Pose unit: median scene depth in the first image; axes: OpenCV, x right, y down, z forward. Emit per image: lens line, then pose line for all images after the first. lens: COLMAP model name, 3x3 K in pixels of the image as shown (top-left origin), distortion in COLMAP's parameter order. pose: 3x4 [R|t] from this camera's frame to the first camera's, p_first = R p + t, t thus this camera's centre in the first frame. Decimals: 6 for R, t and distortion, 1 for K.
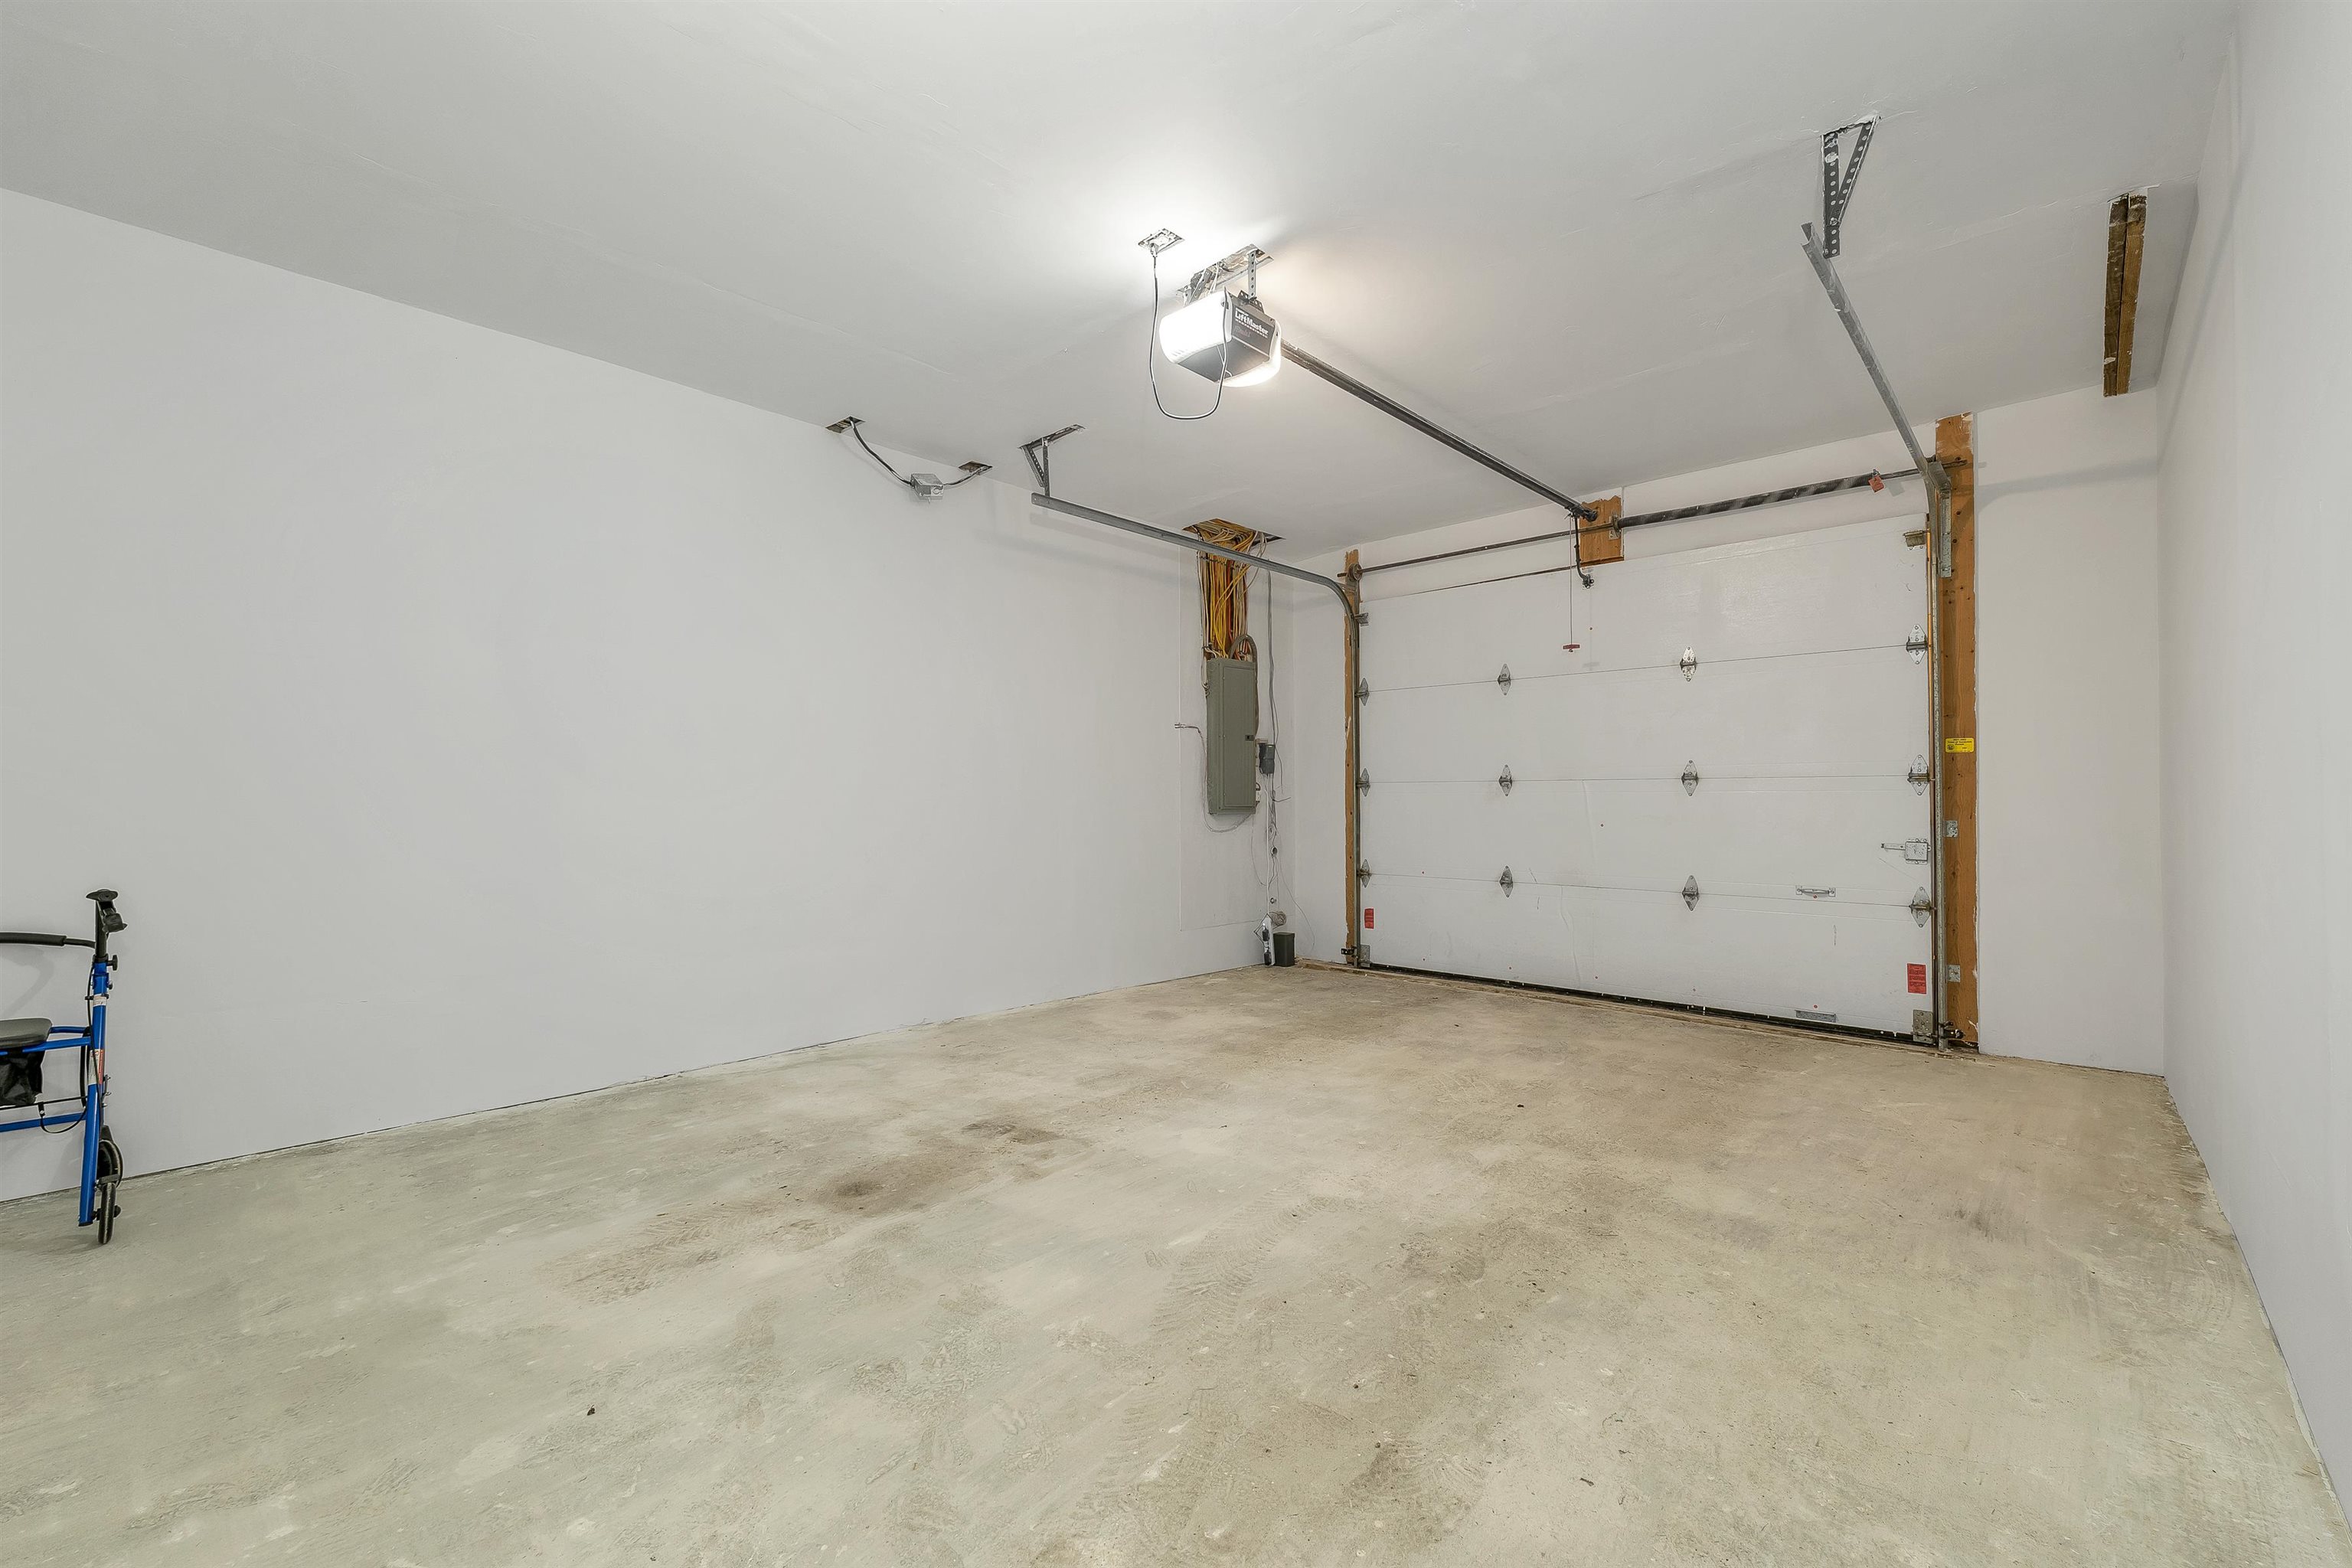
lens RADIAL K [[991.2, 0, 1166.5], [0, 991.2, 792.9], [0, 0, 1]] dist [-0.004066, -0.000367]
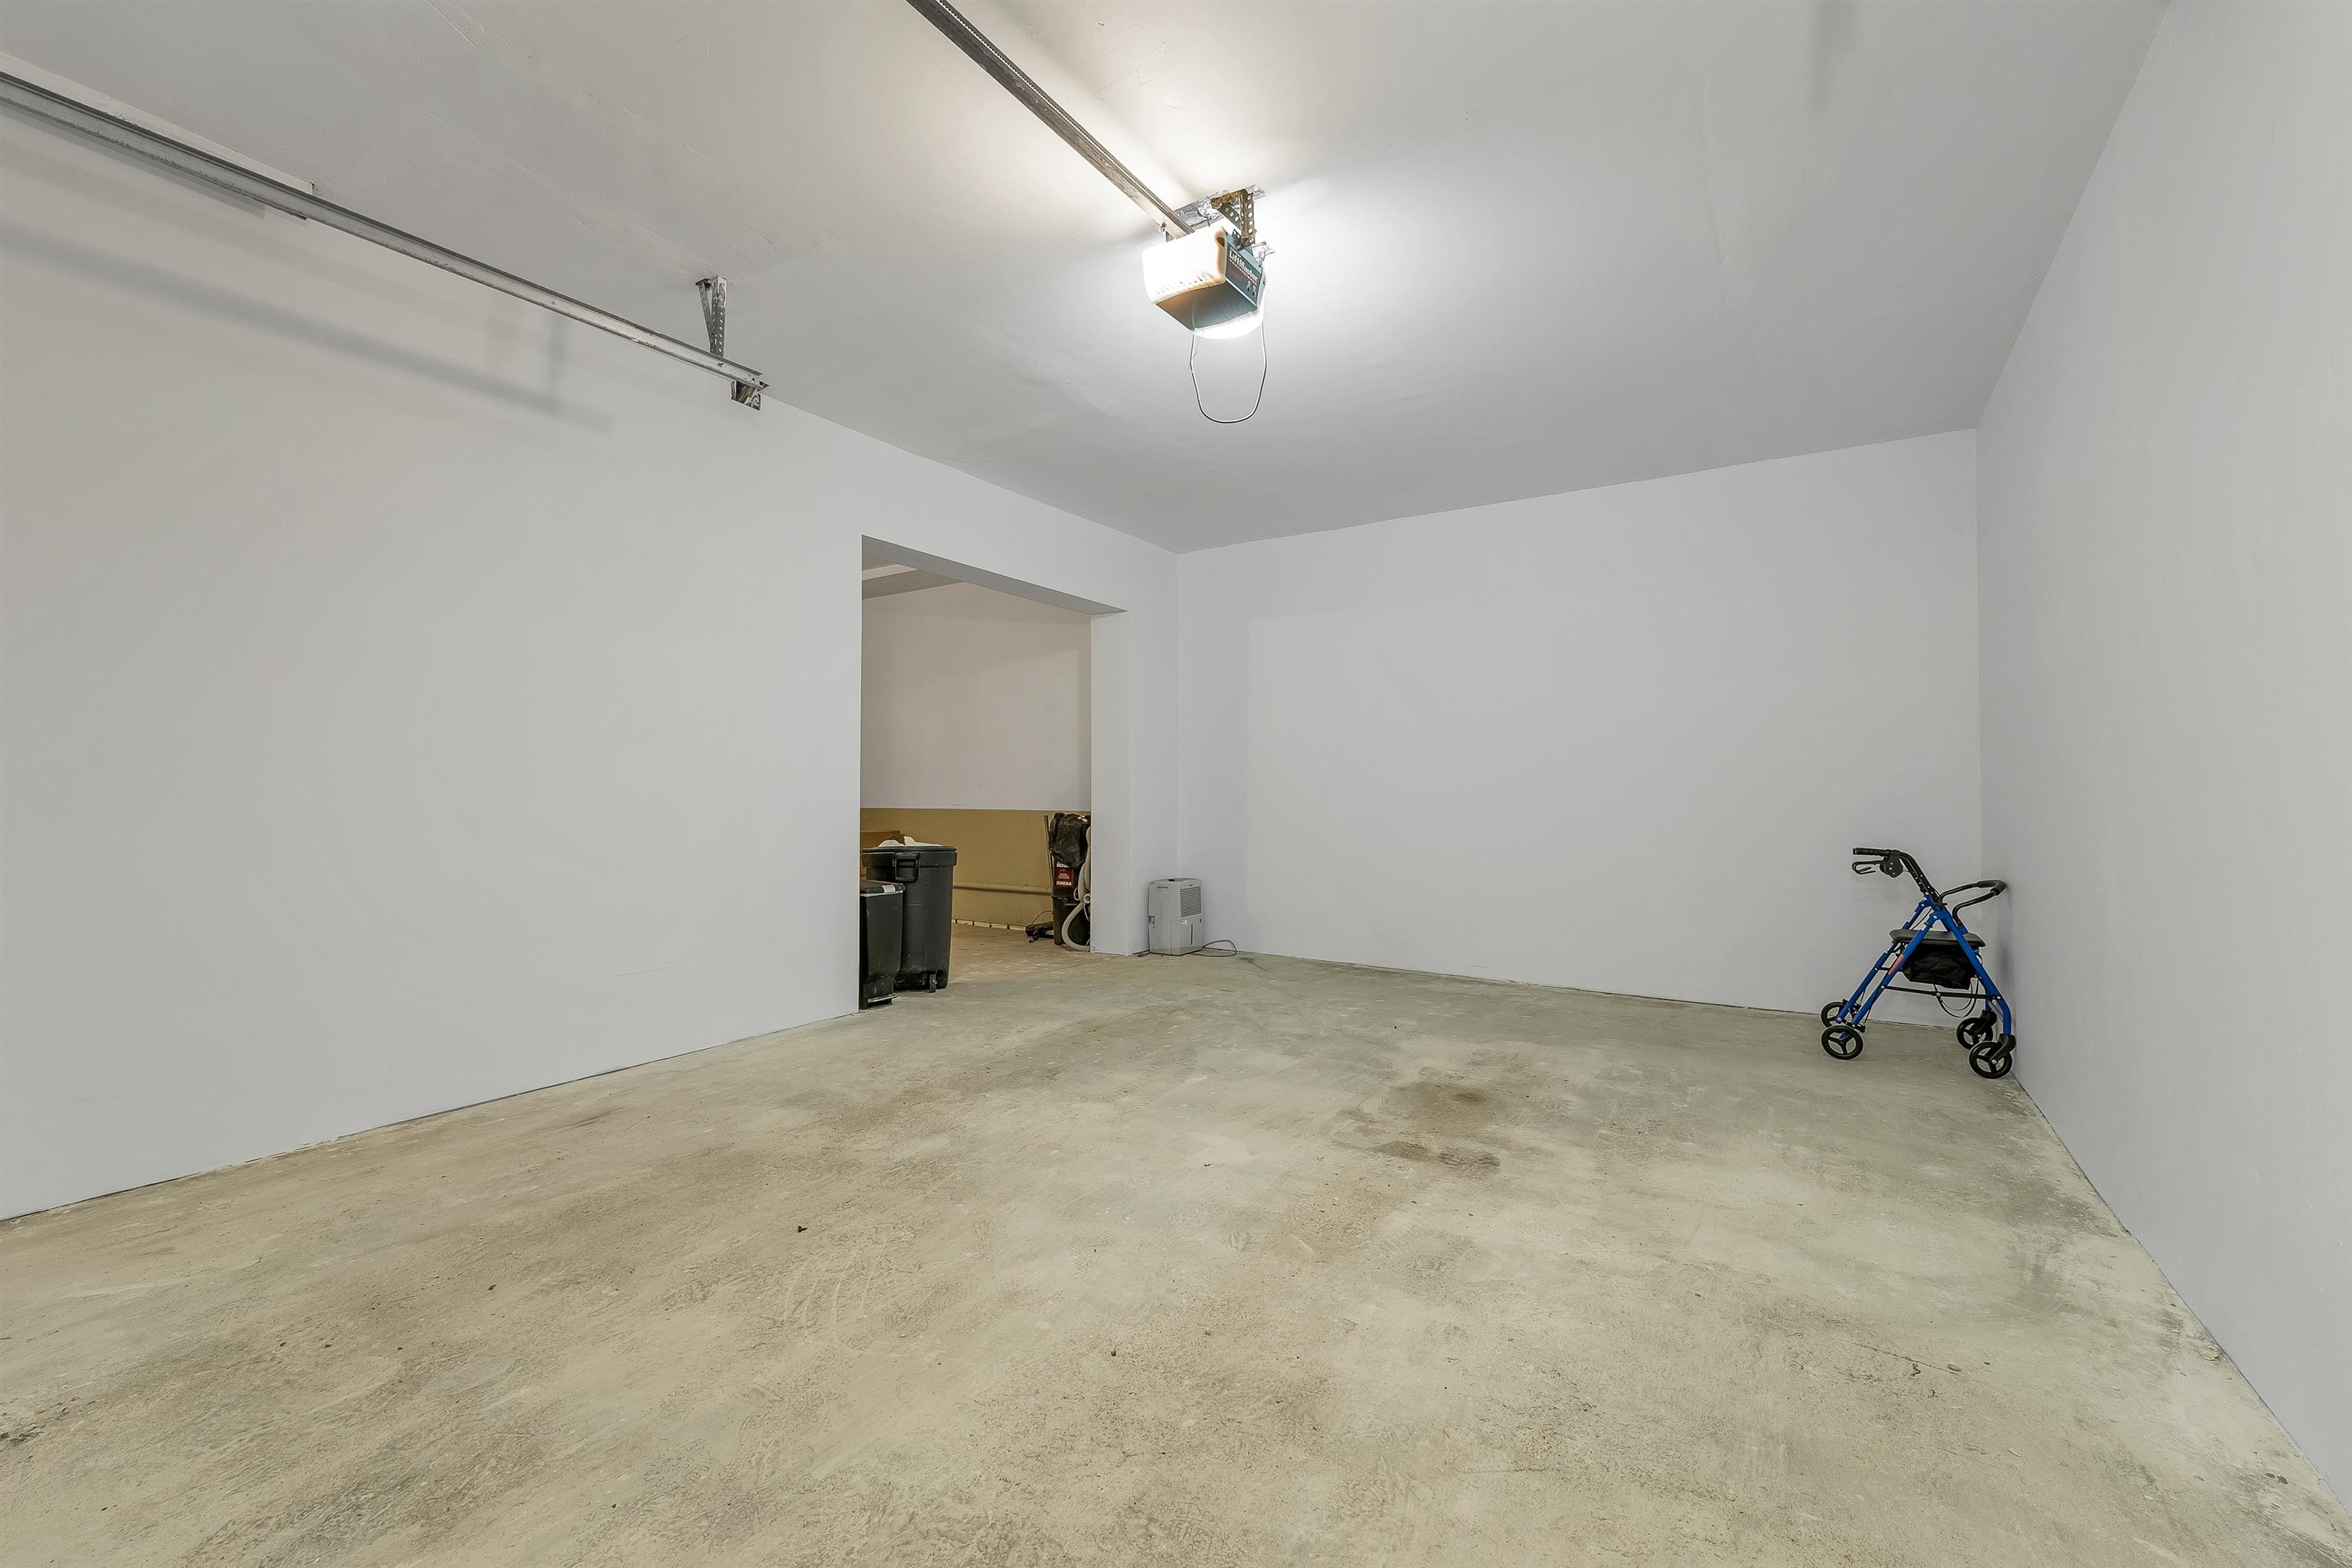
lens RADIAL K [[991.2, 0, 1166.5], [0, 991.2, 792.9], [0, 0, 1]] dist [-0.004066, -0.000367]
pose [[-0.985454, -0.002814, -0.169920, 0.253110], [-0.001334, 0.999960, -0.008820, 0.020734], [0.169939, -0.008465, -0.985418, 1.942381]]
